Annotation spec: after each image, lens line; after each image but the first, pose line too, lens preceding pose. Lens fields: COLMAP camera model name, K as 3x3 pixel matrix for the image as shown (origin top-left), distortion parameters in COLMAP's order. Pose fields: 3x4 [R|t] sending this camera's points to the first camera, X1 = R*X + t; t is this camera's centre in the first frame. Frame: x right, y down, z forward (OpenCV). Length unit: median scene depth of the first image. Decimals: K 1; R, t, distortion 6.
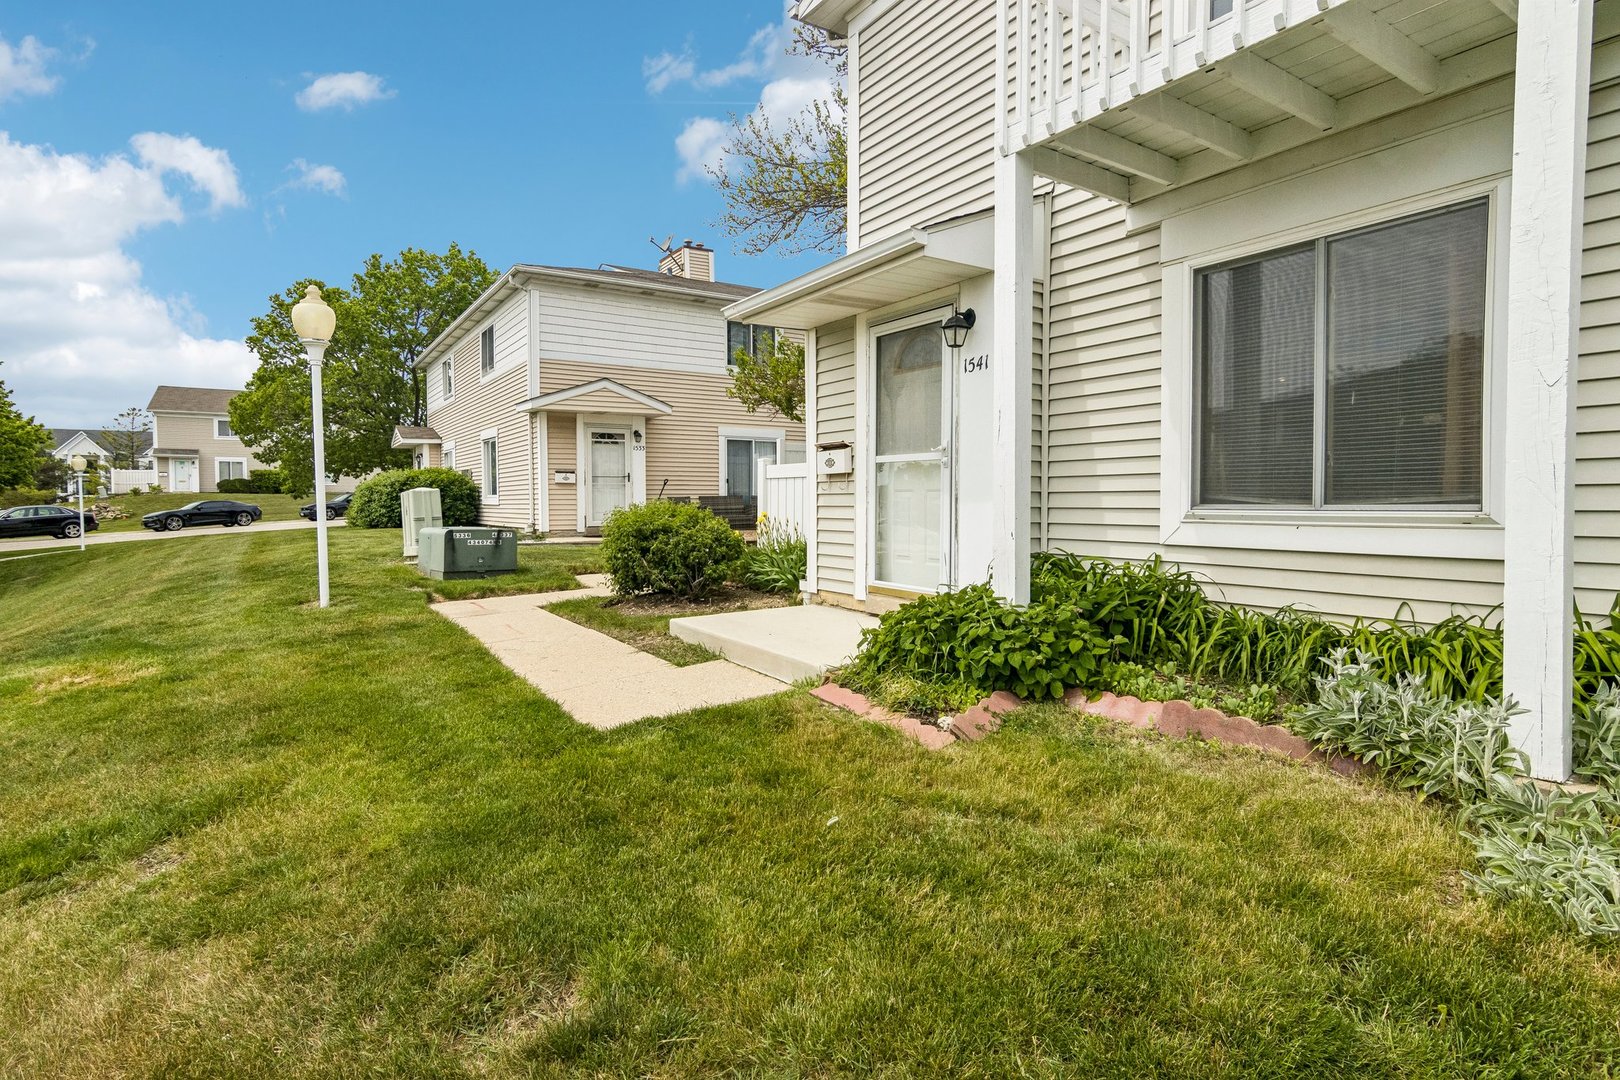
lens RADIAL K [[831.3, 0, 795.8], [0, 831.3, 525.6], [0, 0, 1]] dist [-0.000527, 0.001352]
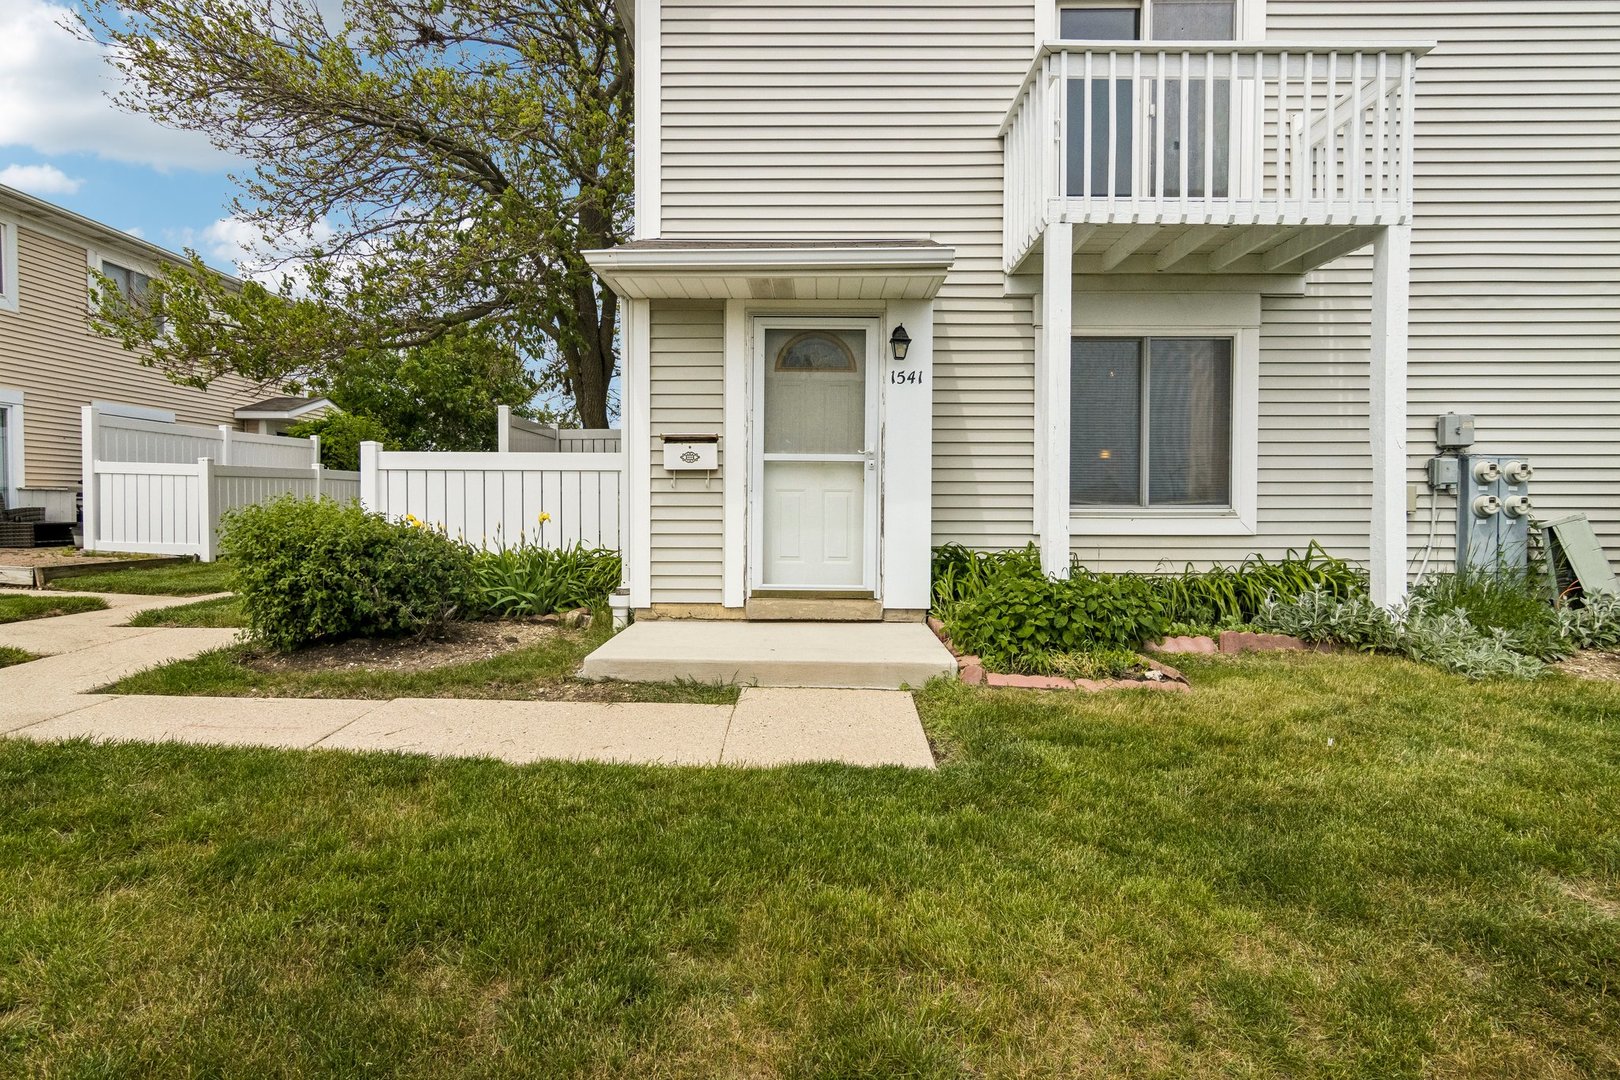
lens RADIAL K [[834.7, 0, 804.7], [0, 834.7, 514.2], [0, 0, 1]] dist [0.002578, 0.000502]
pose [[0.552703, -0.002339, 0.833375, -0.746803], [0.021005, 0.999717, -0.011125, -0.002568], [-0.833113, 0.023654, 0.552596, 0.479077]]
